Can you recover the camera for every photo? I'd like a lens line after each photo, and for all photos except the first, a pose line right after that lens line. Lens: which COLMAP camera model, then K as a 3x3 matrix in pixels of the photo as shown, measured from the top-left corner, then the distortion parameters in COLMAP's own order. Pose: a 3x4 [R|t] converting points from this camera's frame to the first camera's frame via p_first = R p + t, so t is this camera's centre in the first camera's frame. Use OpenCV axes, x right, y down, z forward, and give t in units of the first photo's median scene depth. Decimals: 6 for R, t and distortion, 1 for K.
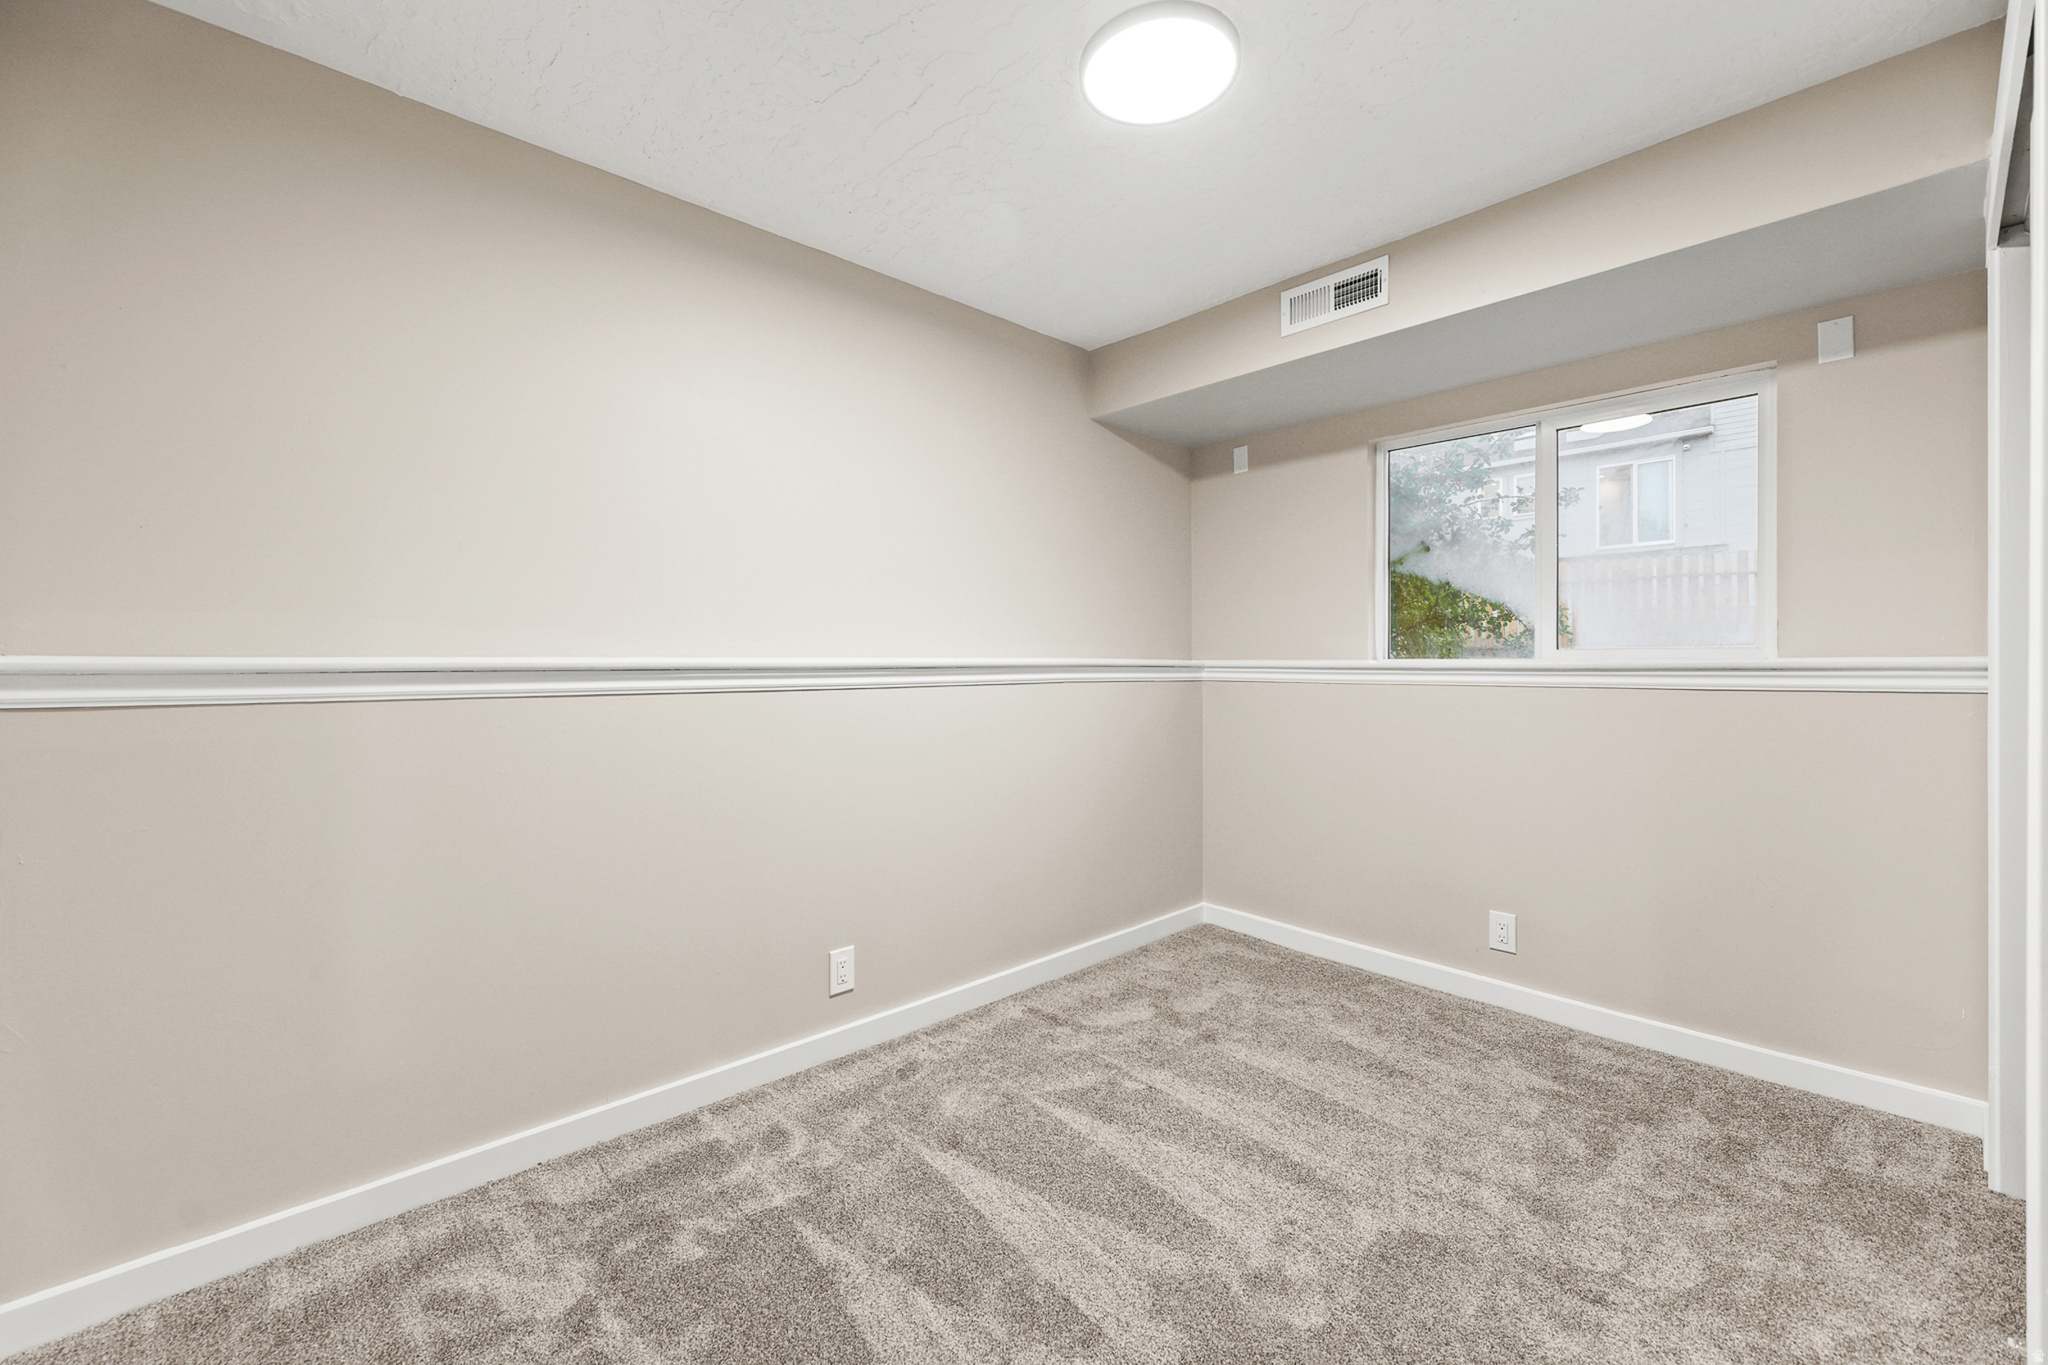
lens RADIAL K [[837.2, 0, 1014.3], [0, 837.2, 646.2], [0, 0, 1]] dist [-0.000080, -0.002941]
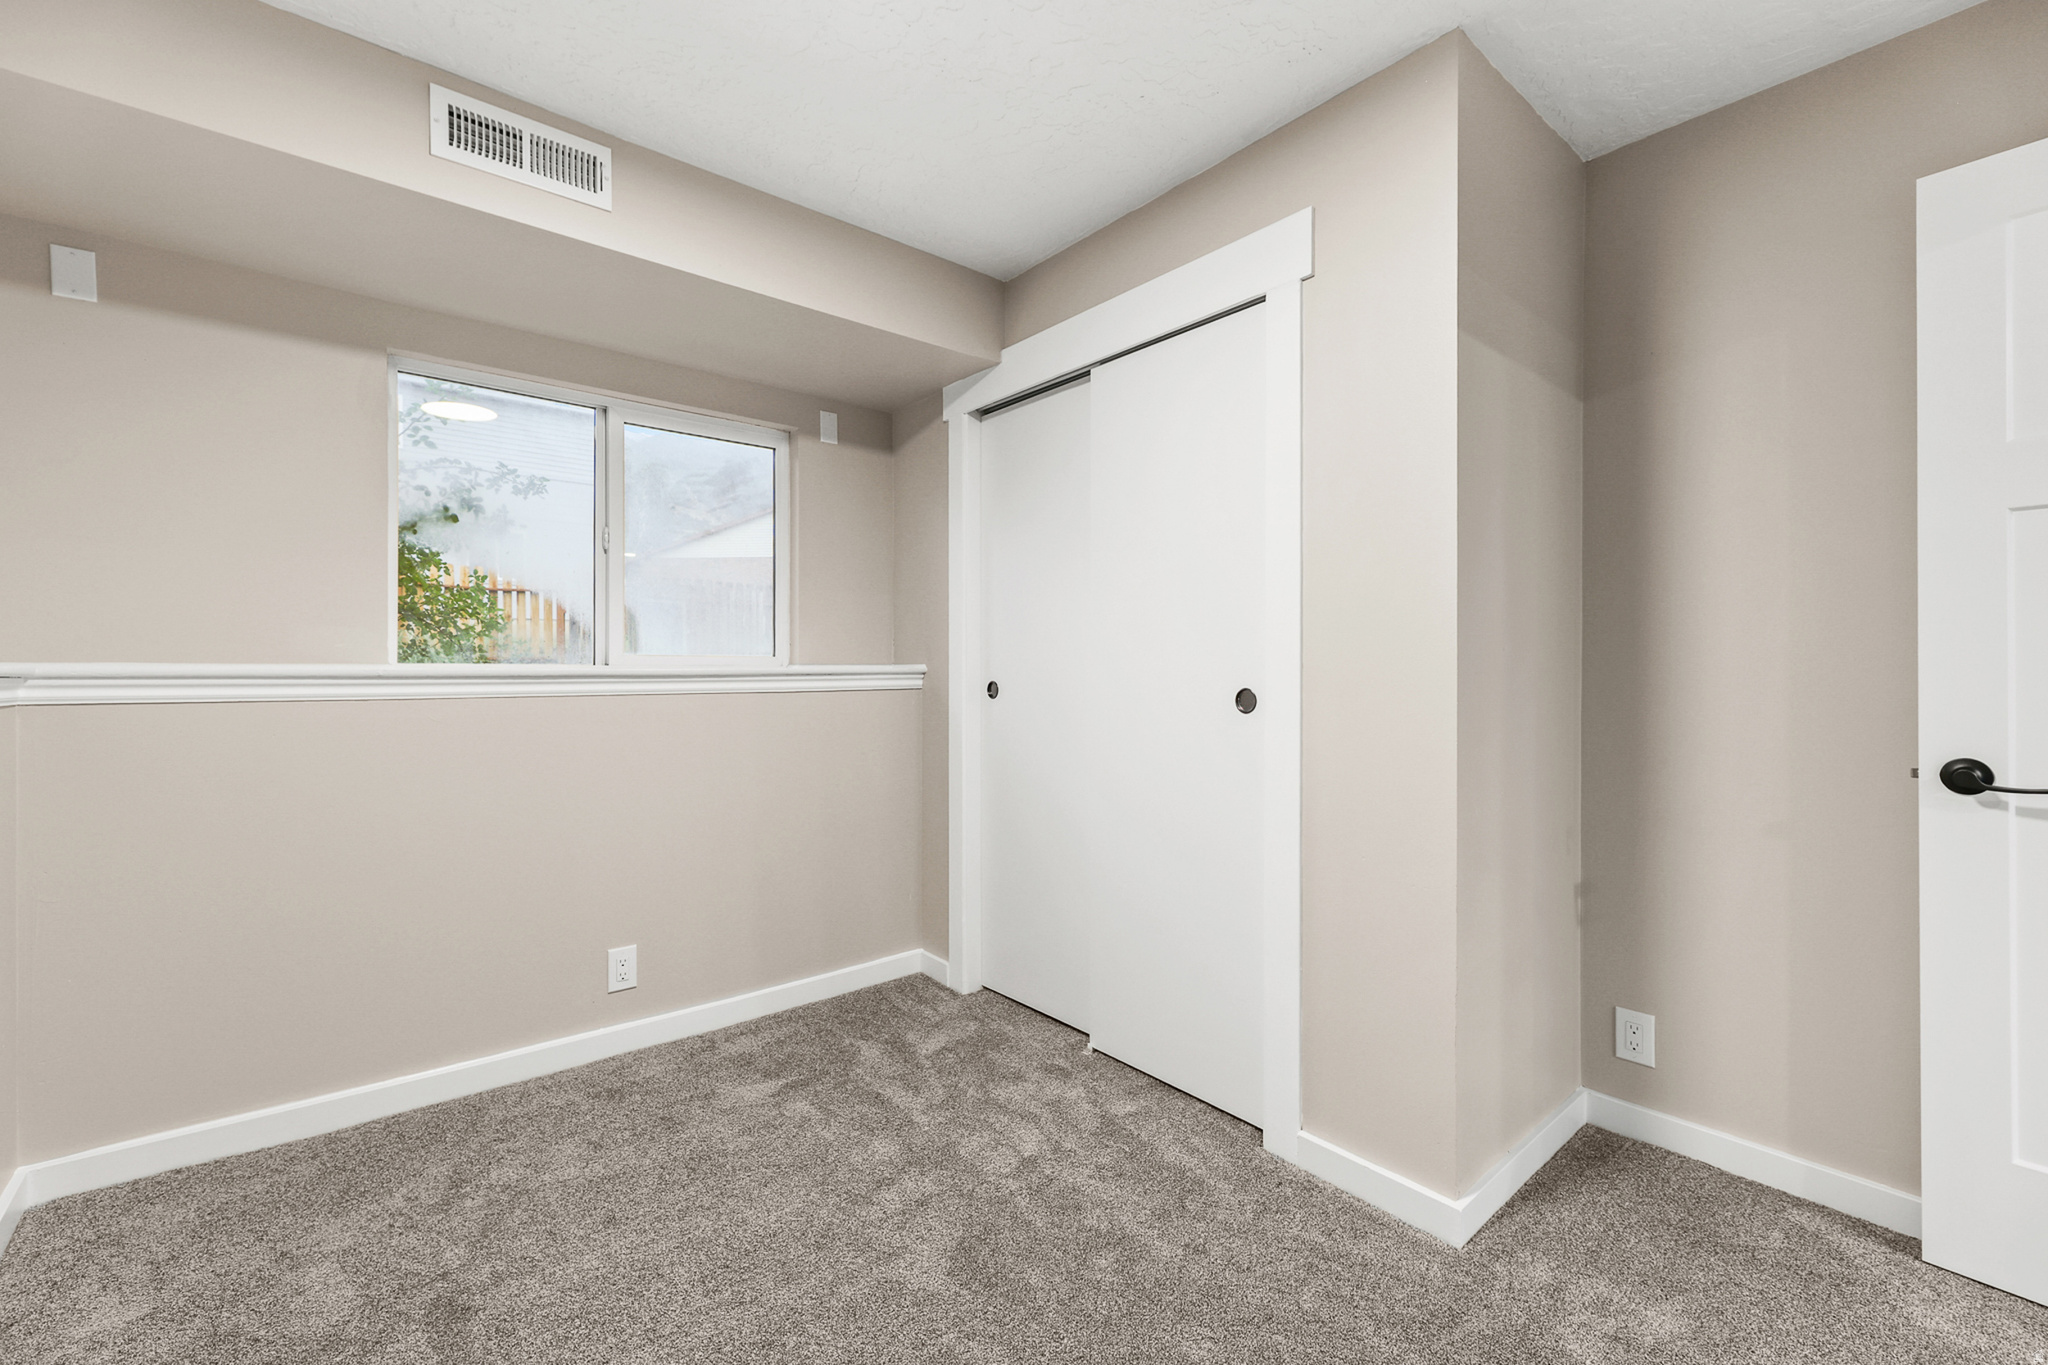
lens RADIAL K [[845.2, 0, 1035.7], [0, 845.2, 664.6], [0, 0, 1]] dist [0.002198, -0.003975]
pose [[0.039775, 0.007546, 0.999180, -0.324615], [-0.019010, 0.999796, -0.006794, 0.013714], [-0.999028, -0.018724, 0.039911, 0.558520]]
